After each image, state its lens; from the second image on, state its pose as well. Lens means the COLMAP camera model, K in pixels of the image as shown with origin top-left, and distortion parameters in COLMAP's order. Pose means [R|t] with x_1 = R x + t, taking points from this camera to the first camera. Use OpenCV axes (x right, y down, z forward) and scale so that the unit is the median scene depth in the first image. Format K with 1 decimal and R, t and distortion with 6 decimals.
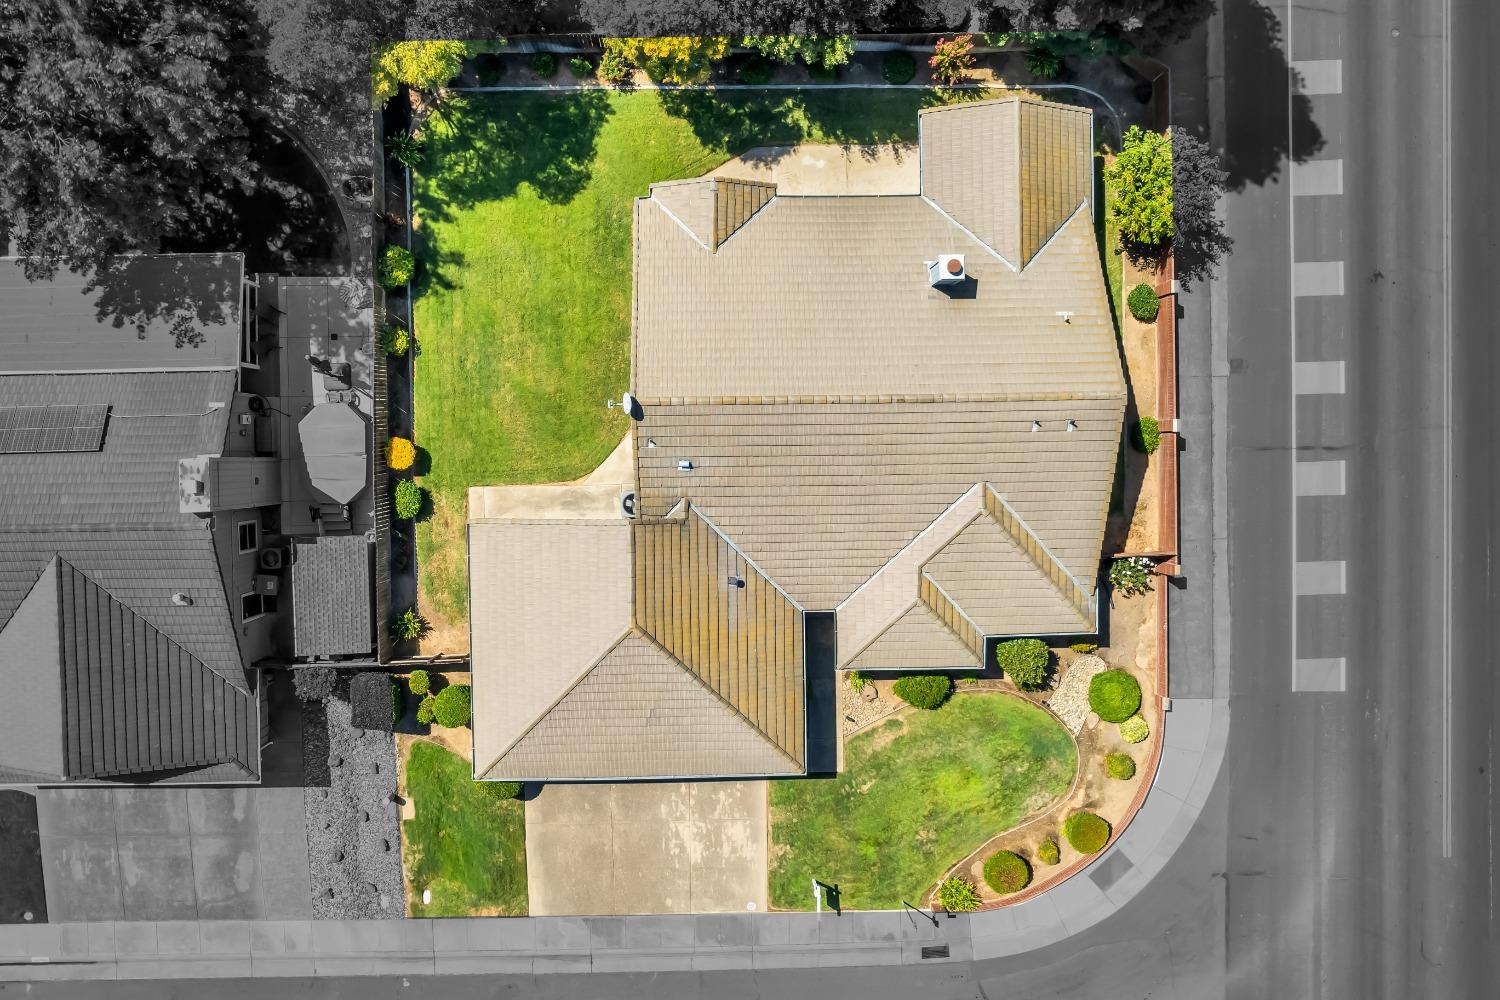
lens RADIAL K [[1101.1, 0, 741.5], [0, 1101.1, 453.9], [0, 0, 1]] dist [-0.048912, 0.009787]
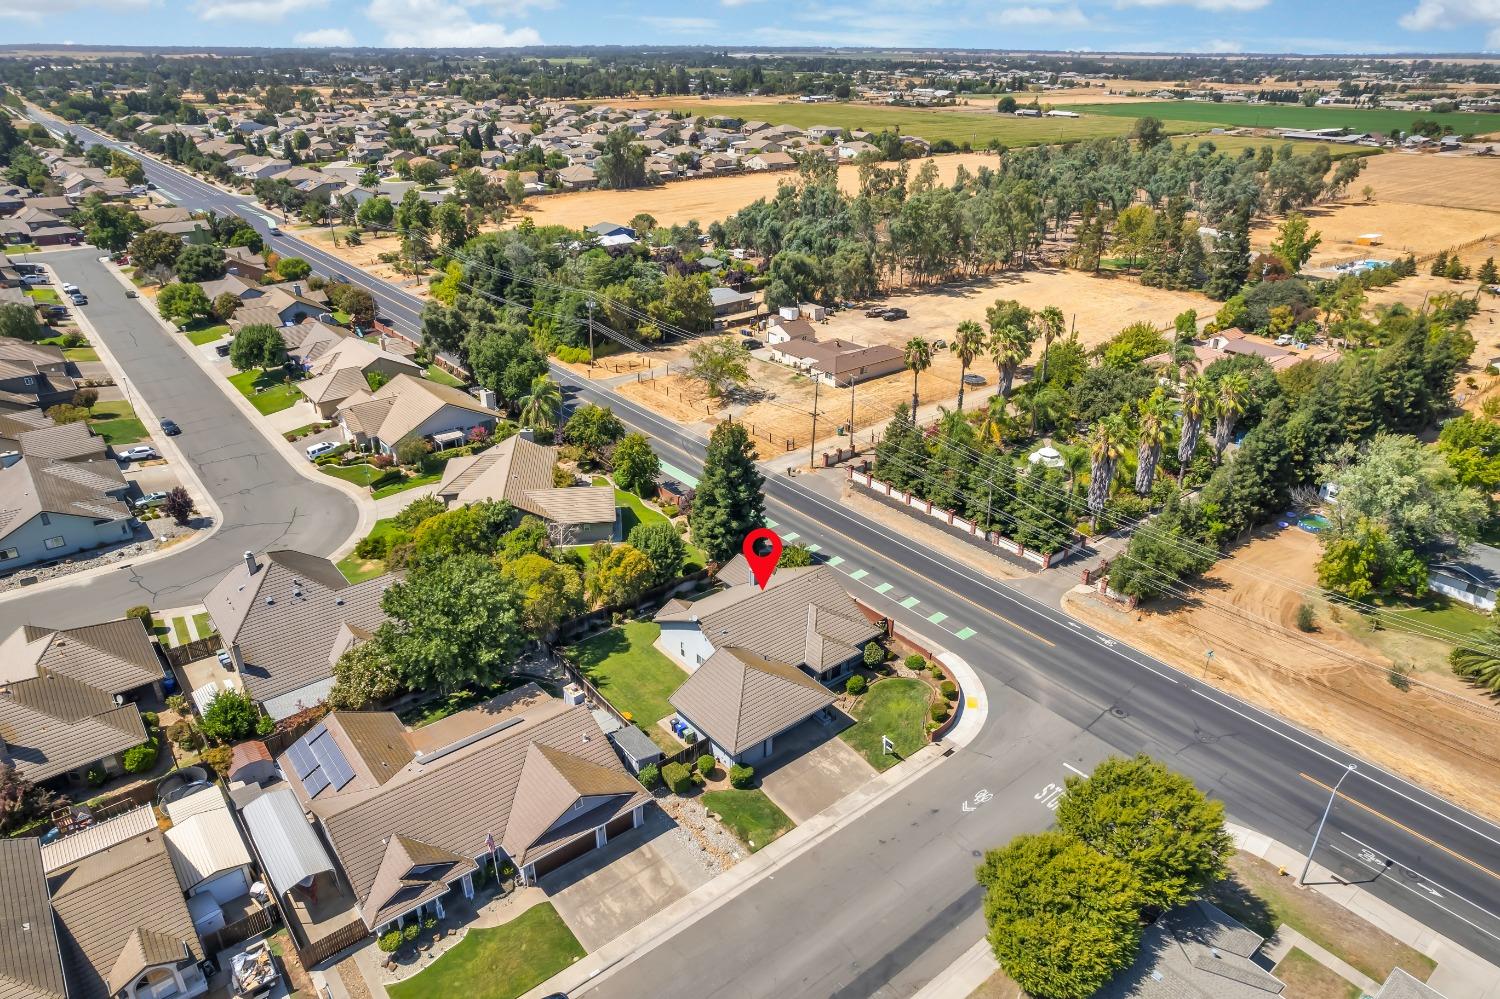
lens RADIAL K [[925.2, 0, 770.1], [0, 925.2, 543.9], [0, 0, 1]] dist [-0.054716, 0.030037]
pose [[0.770711, -0.310864, 0.556209, -1.010641], [0.637141, 0.365712, -0.678458, 1.346396], [0.007496, 0.877279, 0.479923, -0.263202]]
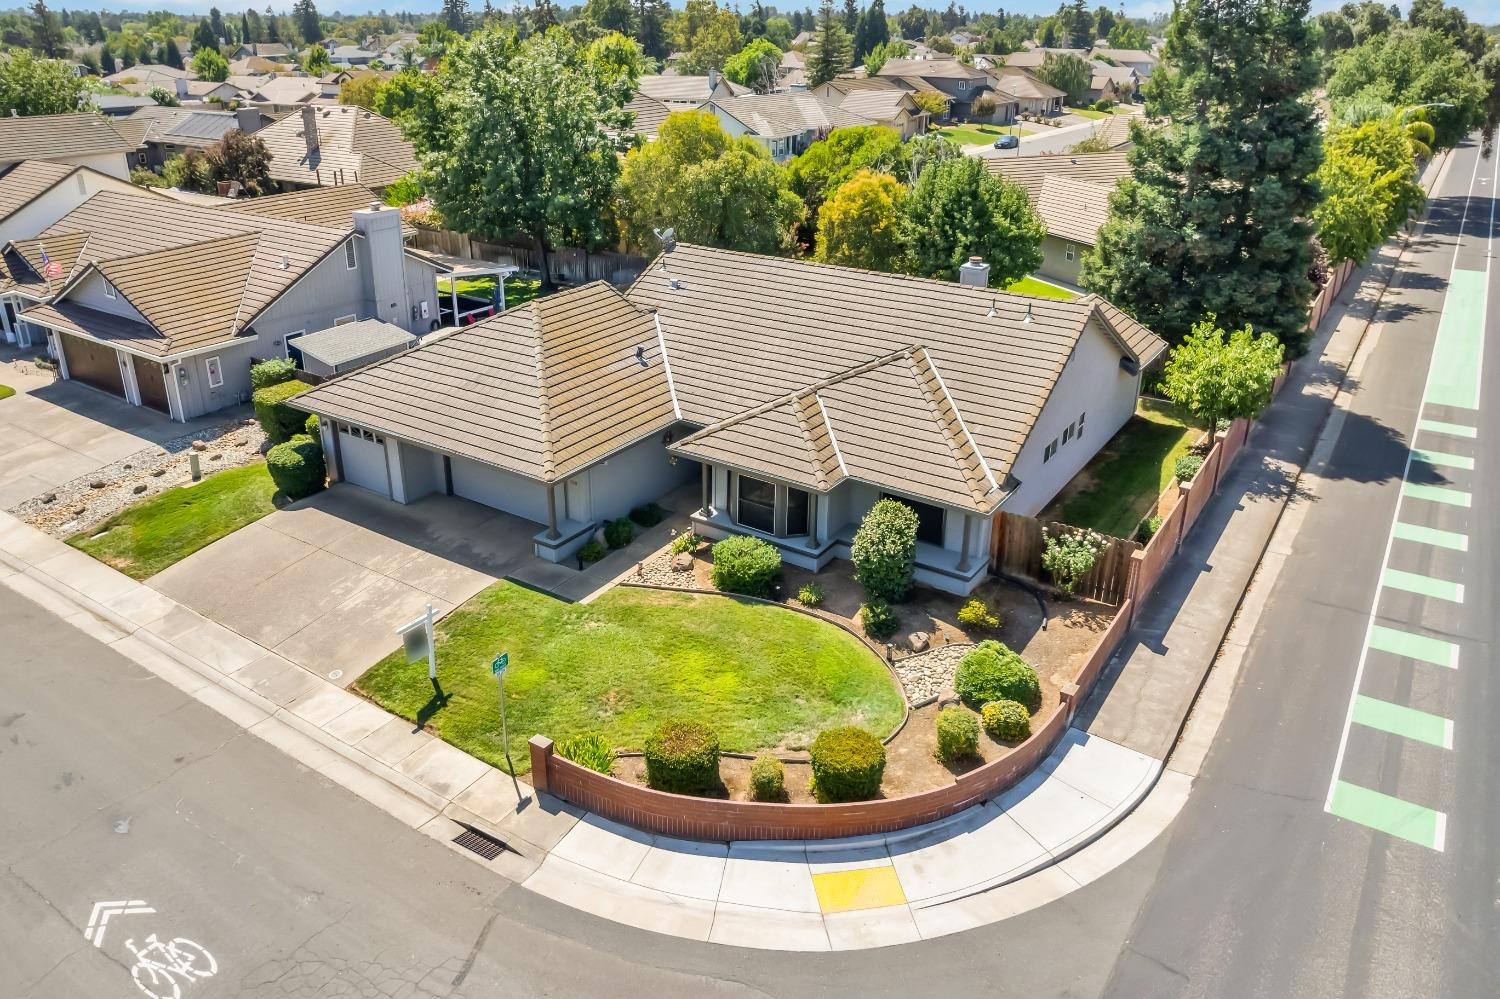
lens RADIAL K [[1060.3, 0, 750.0], [0, 1060.3, 499.5], [0, 0, 1]] dist [-0.037203, 0.005530]
pose [[0.829050, 0.217972, -0.514941, 0.510546], [-0.559121, 0.335897, -0.757995, 0.716536], [0.007745, 0.916330, 0.400348, 0.661313]]
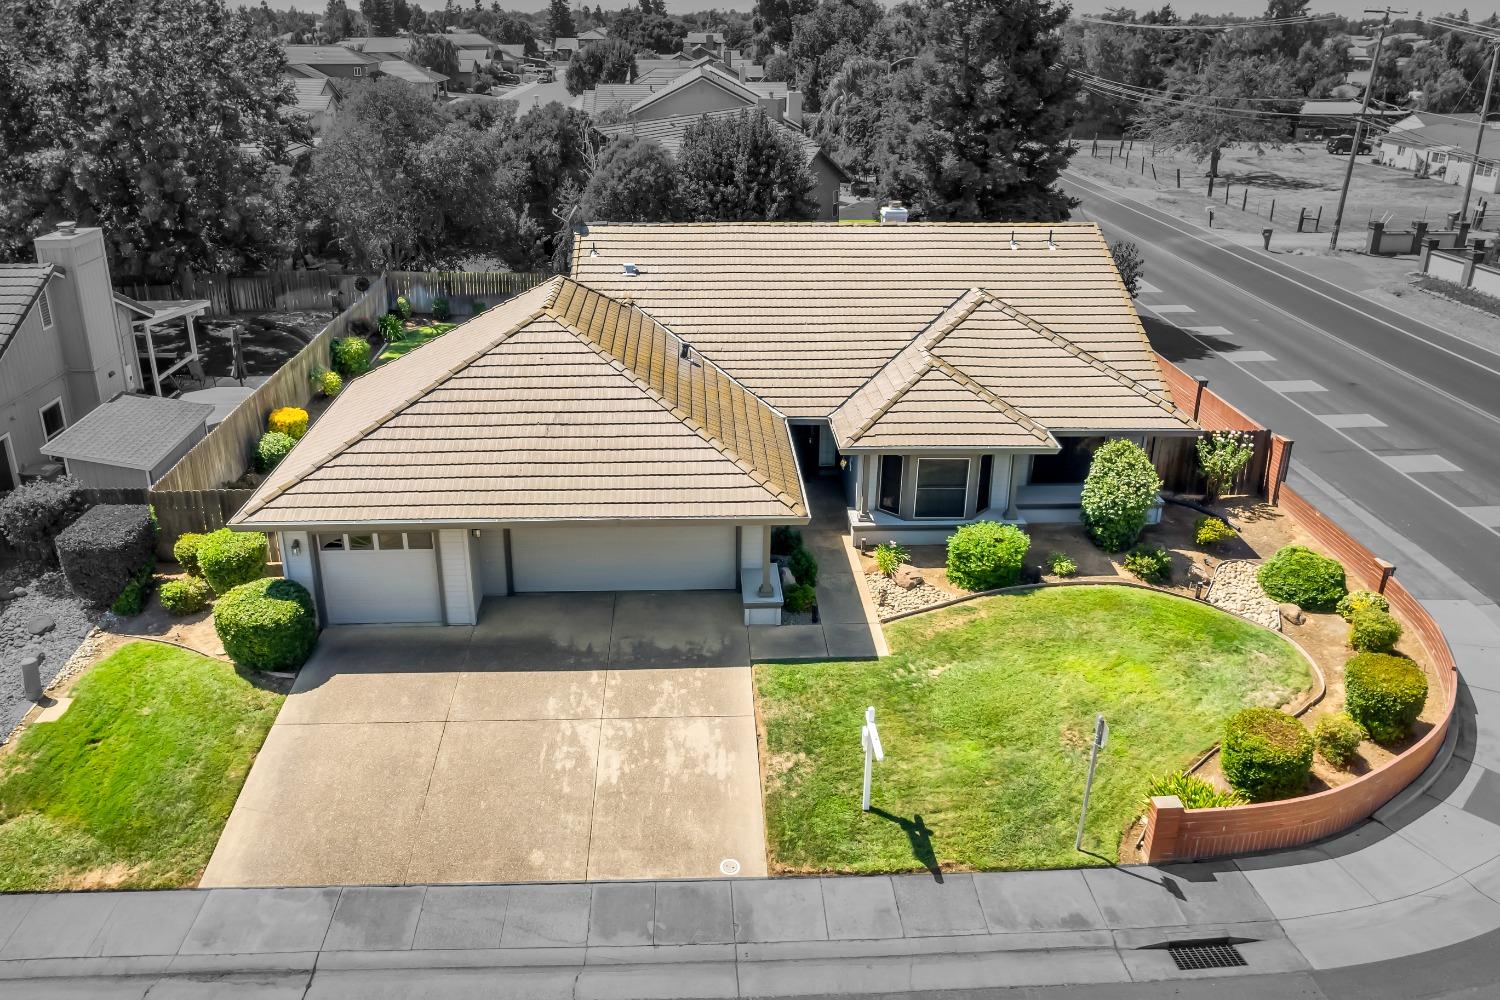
lens RADIAL K [[1101.1, 0, 741.5], [0, 1101.1, 453.9], [0, 0, 1]] dist [-0.048912, 0.009787]
pose [[0.999161, -0.028739, 0.029189, 0.005759], [0.037678, 0.365217, -0.930160, 0.754526], [0.016072, 0.930479, 0.365993, 0.697354]]
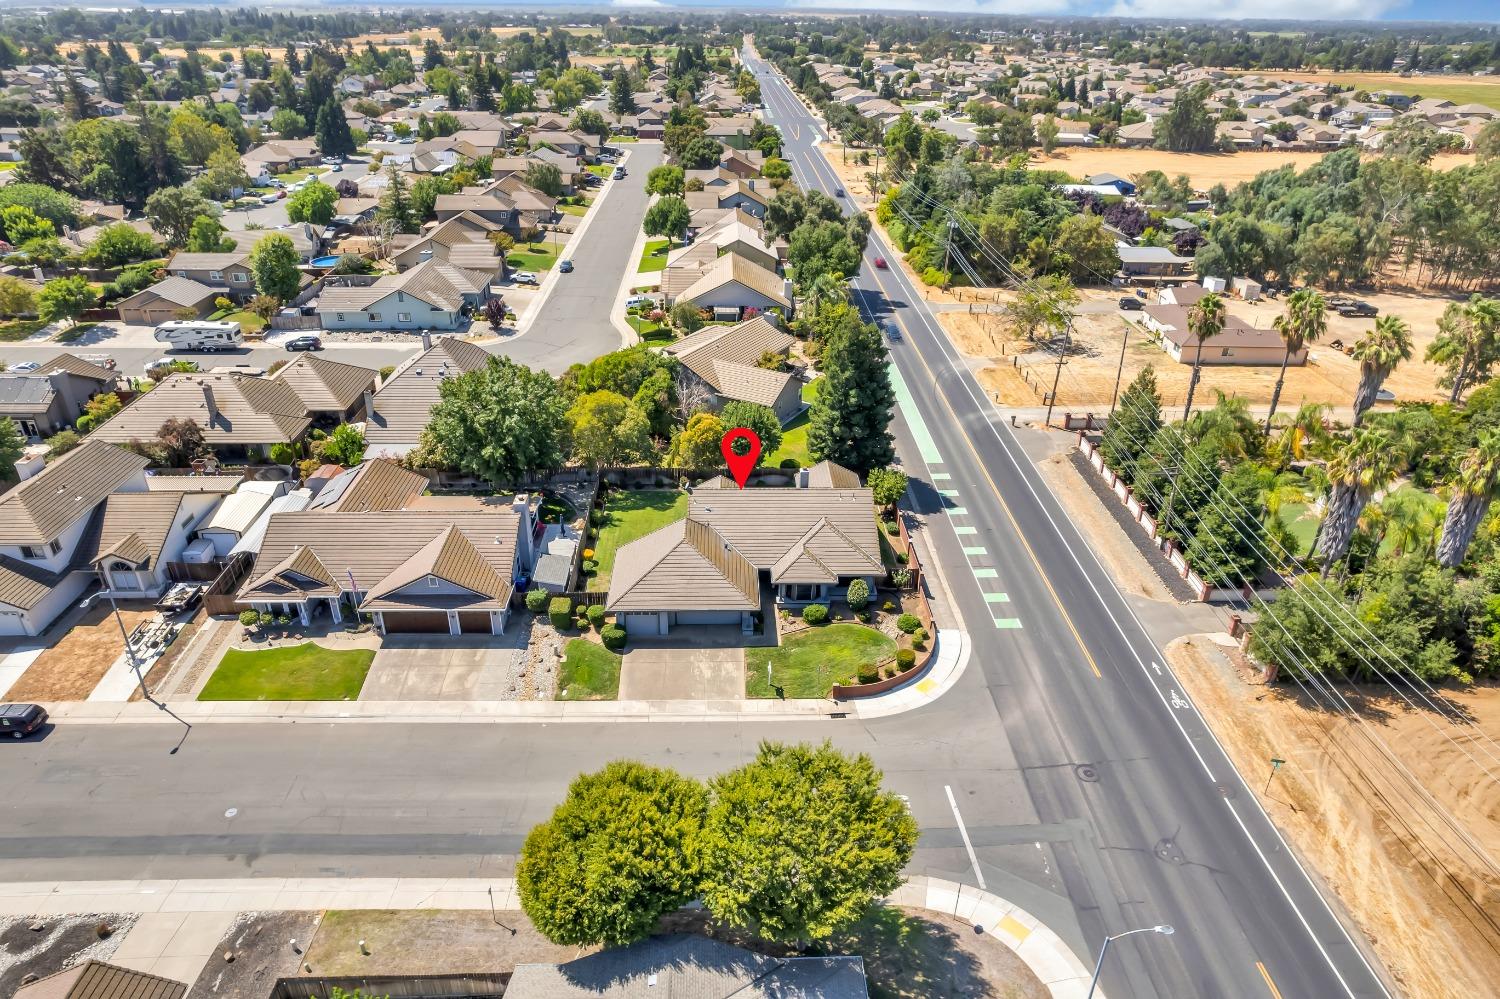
lens RADIAL K [[925.2, 0, 770.1], [0, 925.2, 543.9], [0, 0, 1]] dist [-0.054716, 0.030037]
pose [[0.999286, -0.017654, 0.033391, 0.018194], [0.037744, 0.499971, -0.865219, 1.663555], [-0.001420, 0.865862, 0.500280, -0.021116]]
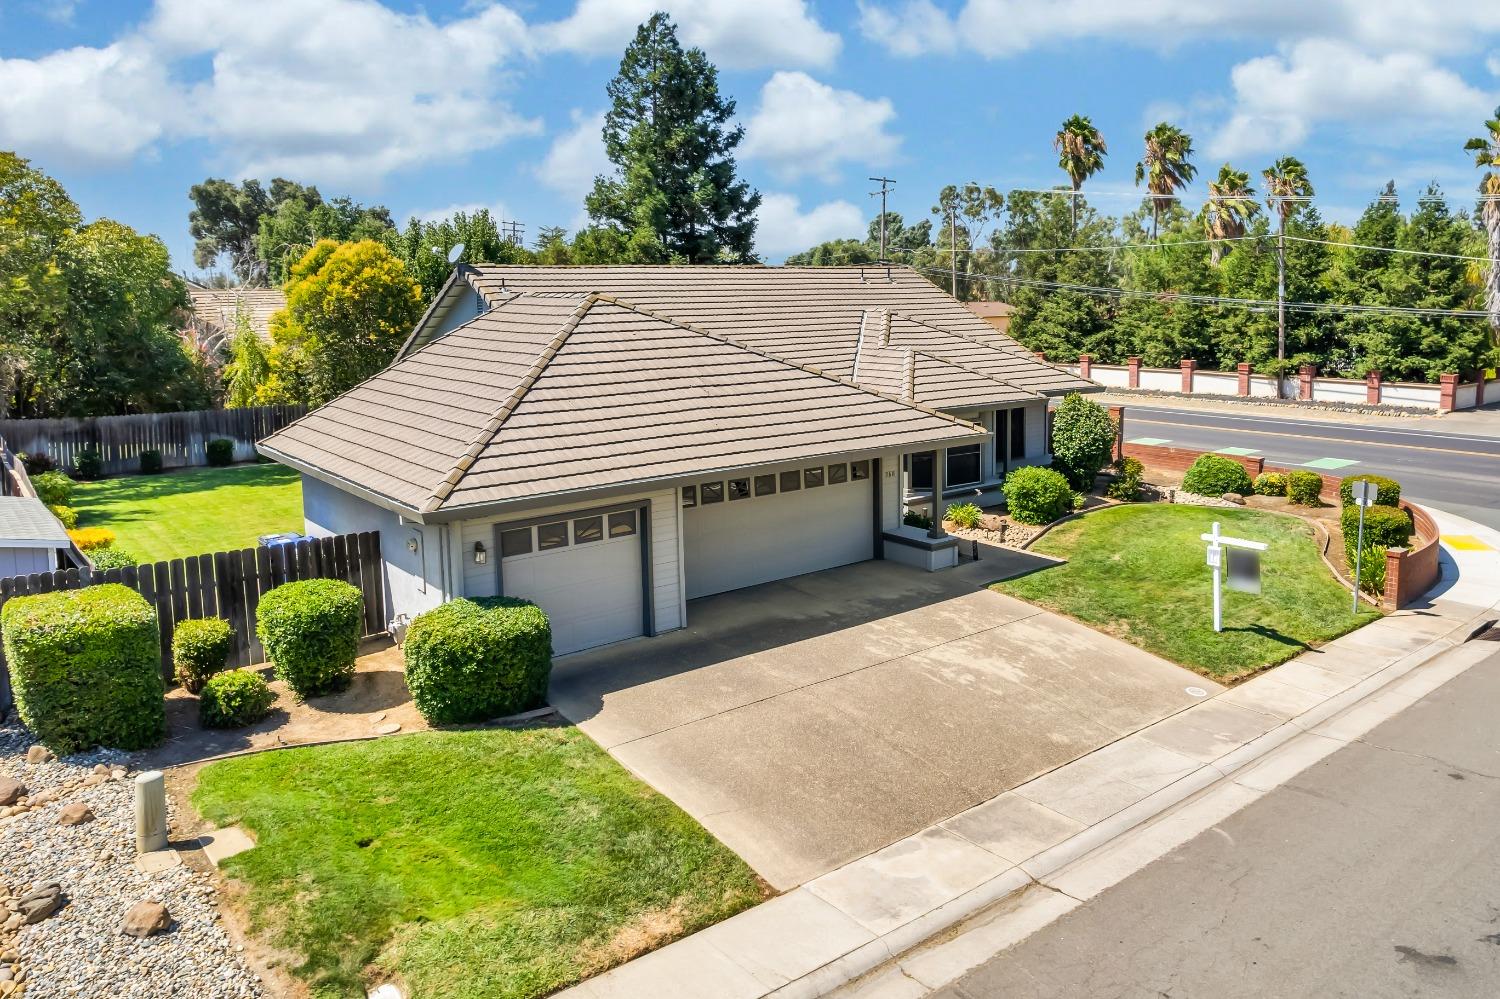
lens RADIAL K [[1103.4, 0, 867.9], [0, 1103.4, 498.5], [0, 0, 1]] dist [-0.045666, -0.000274]
pose [[0.753507, -0.153481, 0.639274, -0.342333], [0.656699, 0.129560, -0.742940, 0.635407], [0.031203, 0.979621, 0.198415, 0.844133]]
